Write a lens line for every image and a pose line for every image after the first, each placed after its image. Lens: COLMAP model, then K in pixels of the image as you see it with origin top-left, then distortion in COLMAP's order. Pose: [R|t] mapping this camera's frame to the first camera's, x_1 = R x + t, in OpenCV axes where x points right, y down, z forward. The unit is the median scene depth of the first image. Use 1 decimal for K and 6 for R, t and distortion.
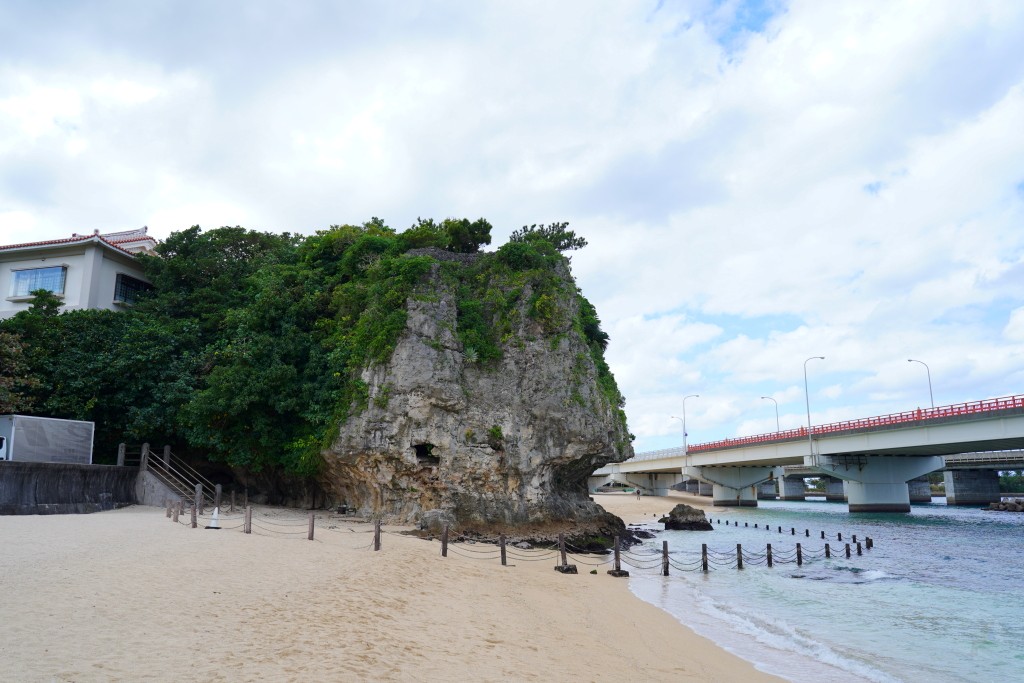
lens RADIAL K [[729.5, 0, 512.0], [0, 729.5, 341.5], [0, 0, 1]] dist [0.001601, -0.000043]
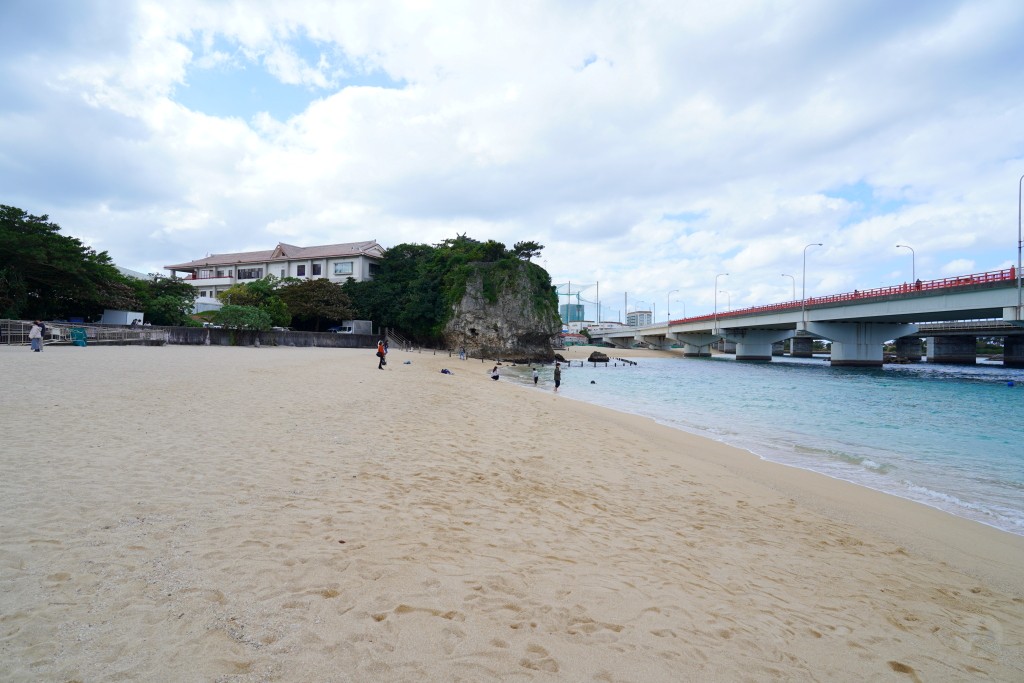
lens RADIAL K [[684.8, 0, 512.0], [0, 684.8, 341.5], [0, 0, 1]] dist [0.000072, 0.000142]
pose [[0.979252, 0.013456, -0.202199, 0.614999], [0.025756, 0.981436, 0.190051, -0.346886], [0.201003, -0.191315, 0.960727, -1.726935]]
